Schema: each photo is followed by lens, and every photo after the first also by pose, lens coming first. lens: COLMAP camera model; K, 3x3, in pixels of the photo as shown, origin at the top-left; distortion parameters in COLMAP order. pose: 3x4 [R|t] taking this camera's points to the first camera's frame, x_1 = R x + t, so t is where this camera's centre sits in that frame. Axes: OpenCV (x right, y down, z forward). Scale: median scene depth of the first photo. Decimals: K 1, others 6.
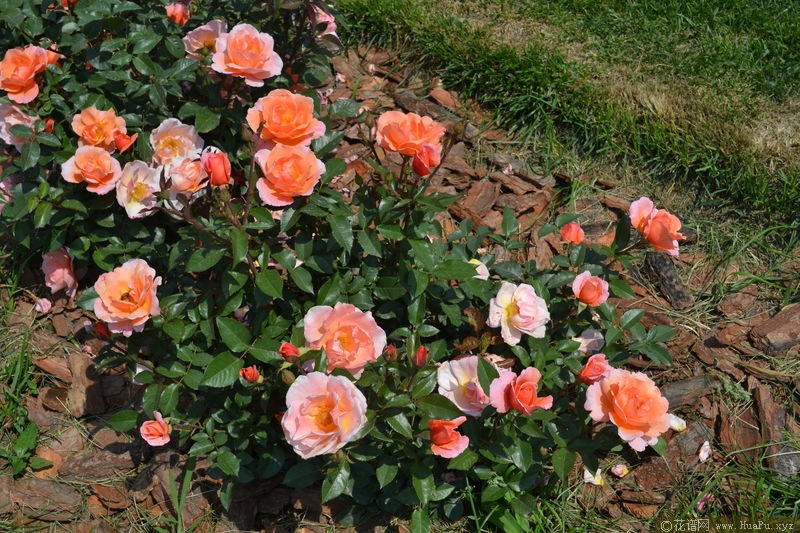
lens RADIAL K [[991.0, 0, 401.4], [0, 991.0, 265.1], [0, 0, 1]] dist [0.041725, 0.000000]
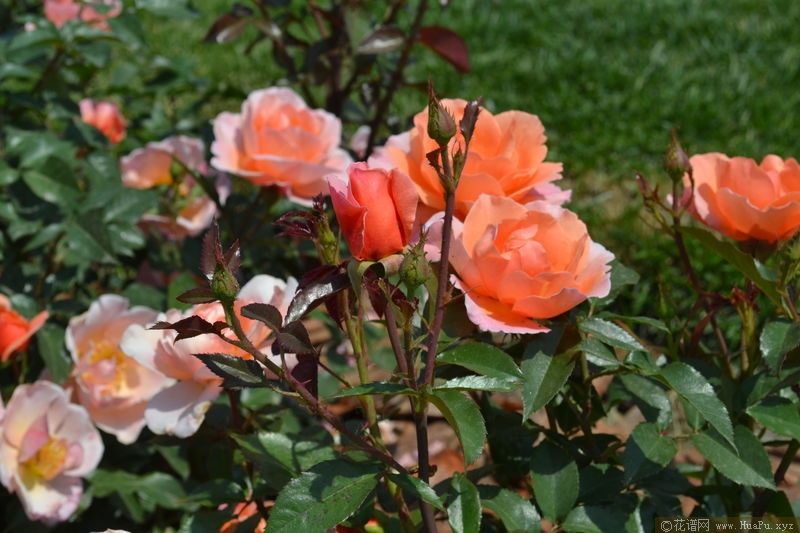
lens RADIAL K [[1591.8, 0, 399.2], [0, 1591.8, 266.4], [0, 0, 1]] dist [0.003257, 0.000000]
pose [[0.995763, -0.079513, 0.046187, -0.136986], [0.089790, 0.949110, -0.301875, 0.059928], [-0.019833, 0.304743, 0.952228, 0.332137]]
